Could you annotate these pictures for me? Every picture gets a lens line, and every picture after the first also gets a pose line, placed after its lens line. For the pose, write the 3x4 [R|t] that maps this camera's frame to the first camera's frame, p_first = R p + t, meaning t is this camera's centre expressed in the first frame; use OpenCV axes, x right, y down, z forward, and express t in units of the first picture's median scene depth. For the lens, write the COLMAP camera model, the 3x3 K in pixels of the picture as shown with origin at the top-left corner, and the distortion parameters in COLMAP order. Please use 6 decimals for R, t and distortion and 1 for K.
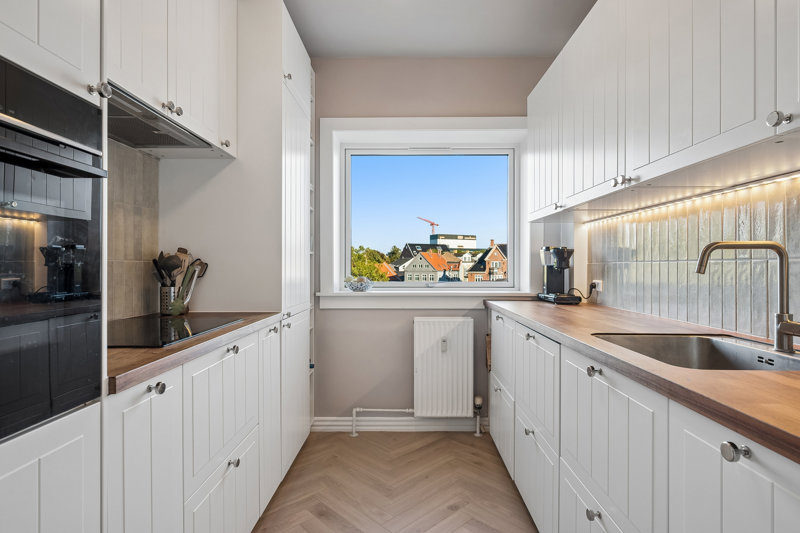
lens RADIAL K [[411.2, 0, 394.0], [0, 411.2, 265.5], [0, 0, 1]] dist [0.003377, -0.000474]
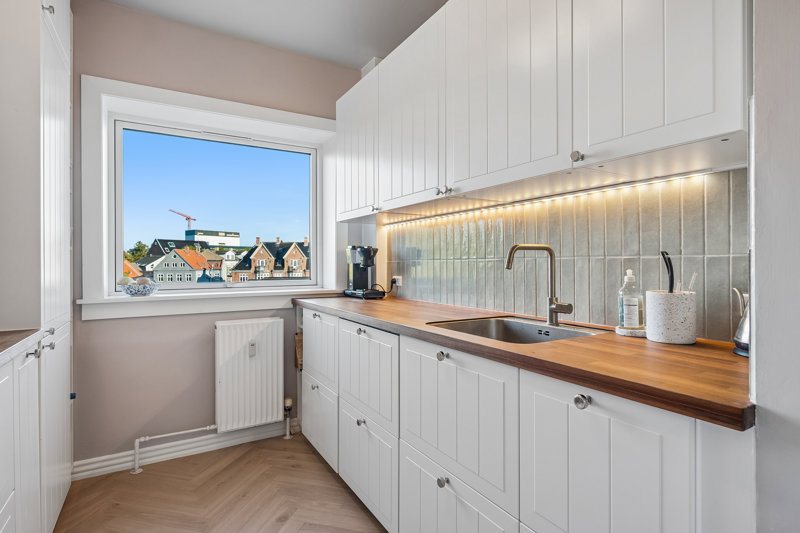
lens RADIAL K [[411.2, 0, 384.1], [0, 411.2, 263.0], [0, 0, 1]] dist [0.003377, -0.000474]
pose [[0.856501, -0.003053, 0.516136, -0.112150], [0.004168, 0.999991, -0.001000, 0.000298], [-0.516128, 0.003008, 0.856506, 0.049685]]
